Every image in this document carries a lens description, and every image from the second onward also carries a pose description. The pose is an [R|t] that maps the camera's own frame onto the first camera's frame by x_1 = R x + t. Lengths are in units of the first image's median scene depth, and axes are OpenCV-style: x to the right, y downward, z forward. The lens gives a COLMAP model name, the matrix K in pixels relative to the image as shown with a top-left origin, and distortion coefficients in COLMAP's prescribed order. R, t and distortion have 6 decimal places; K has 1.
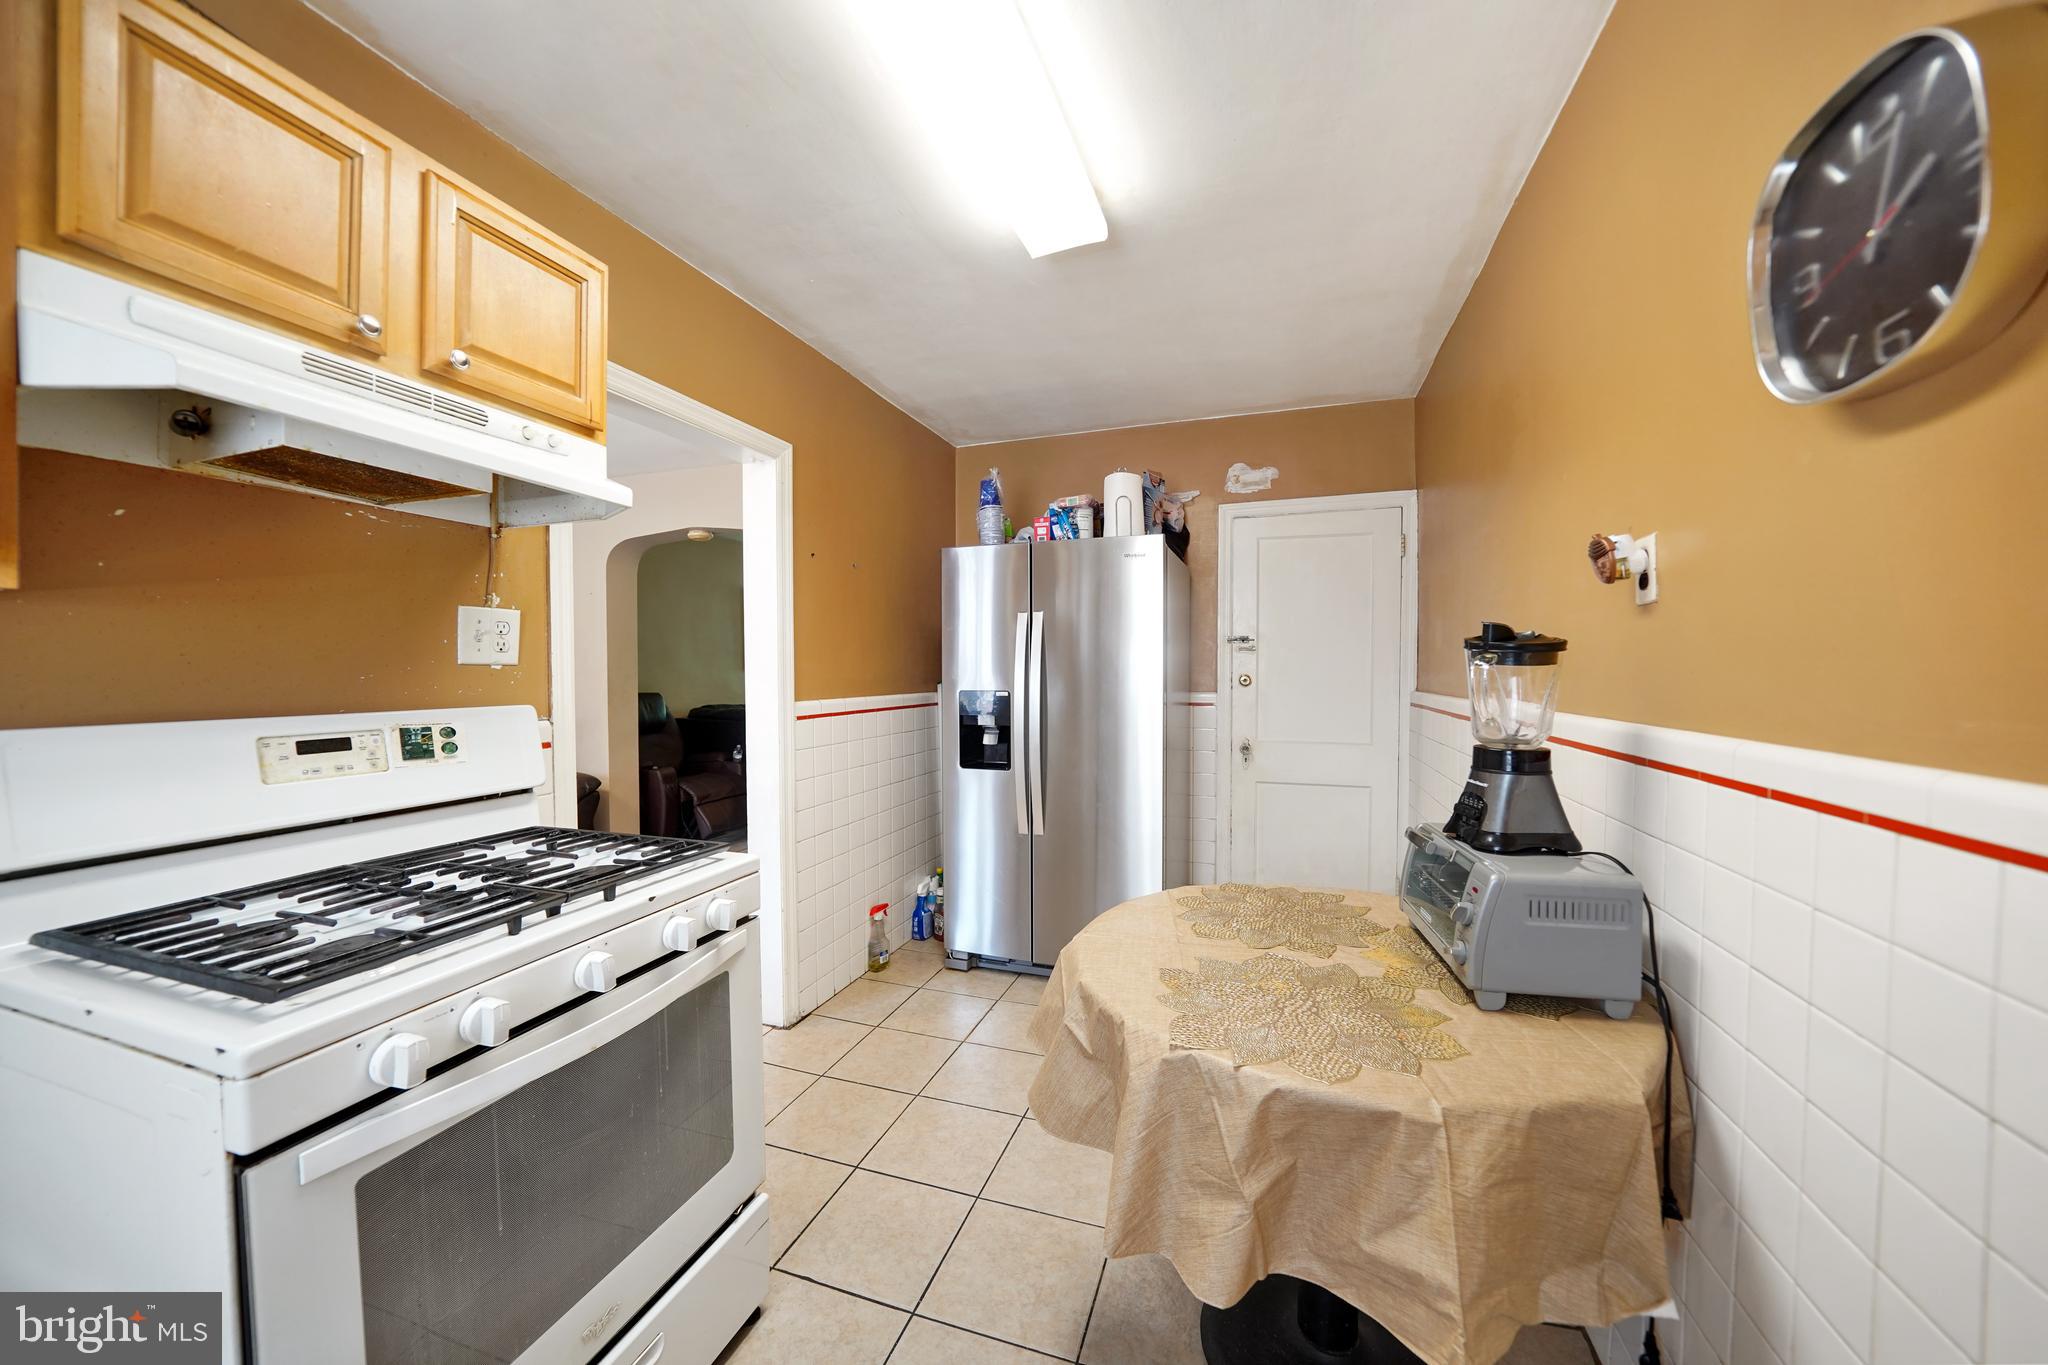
lens RADIAL K [[749.1, 0, 1024.0], [0, 749.1, 682.5], [0, 0, 1]] dist [-0.020509, -0.000060]
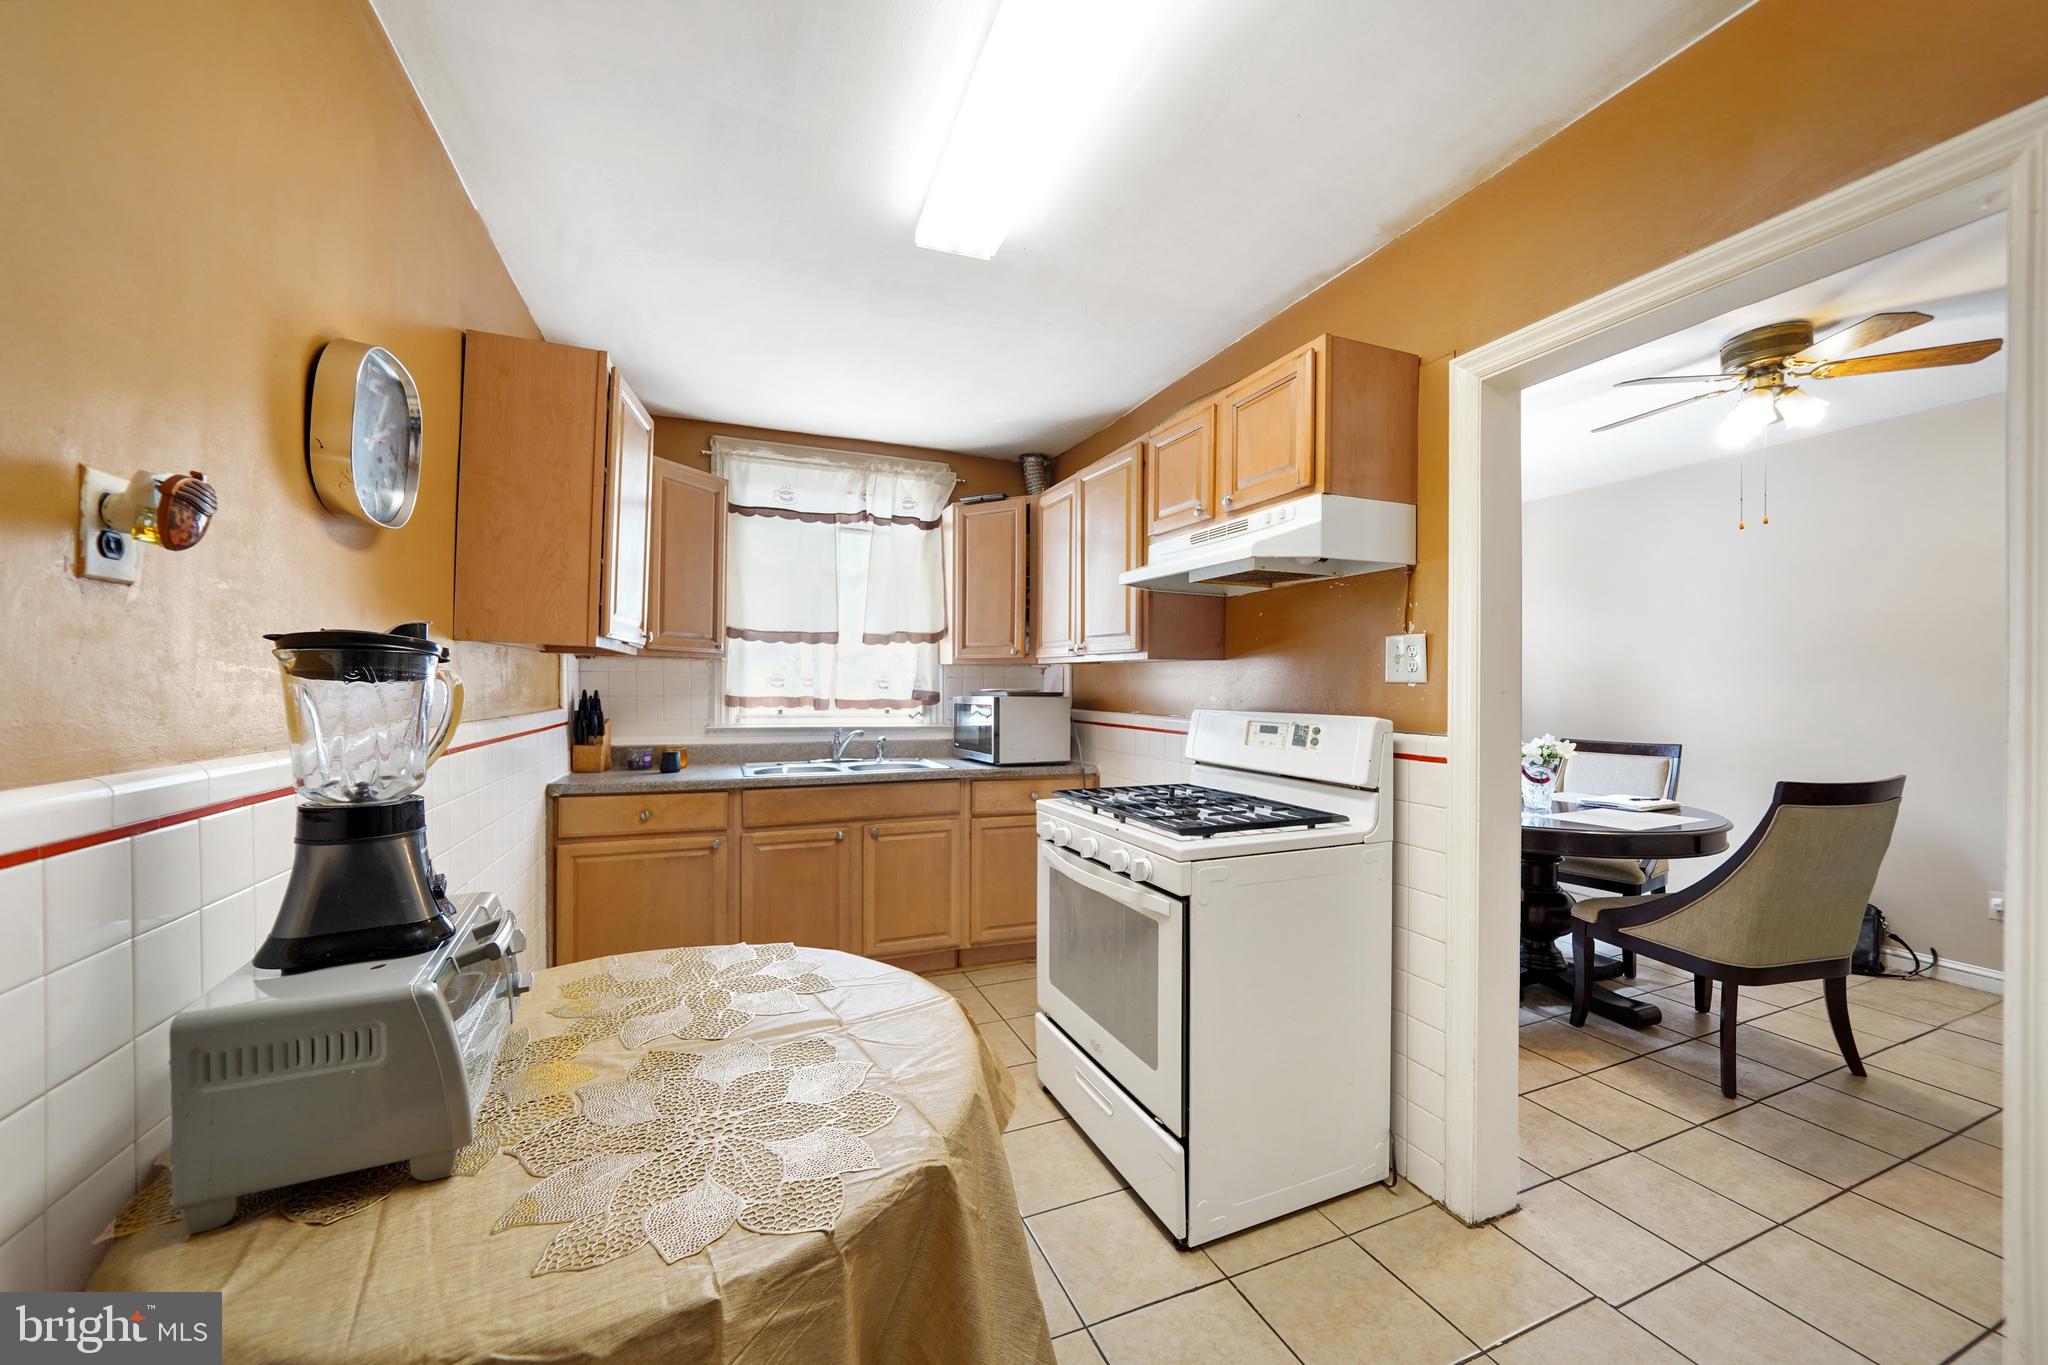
lens RADIAL K [[749.1, 0, 1024.0], [0, 749.1, 682.5], [0, 0, 1]] dist [-0.020509, -0.000060]
pose [[-0.760894, -0.002777, -0.648870, 0.588681], [-0.015221, 0.999792, 0.013570, -0.037242], [0.648698, 0.020202, -0.760778, 1.754168]]
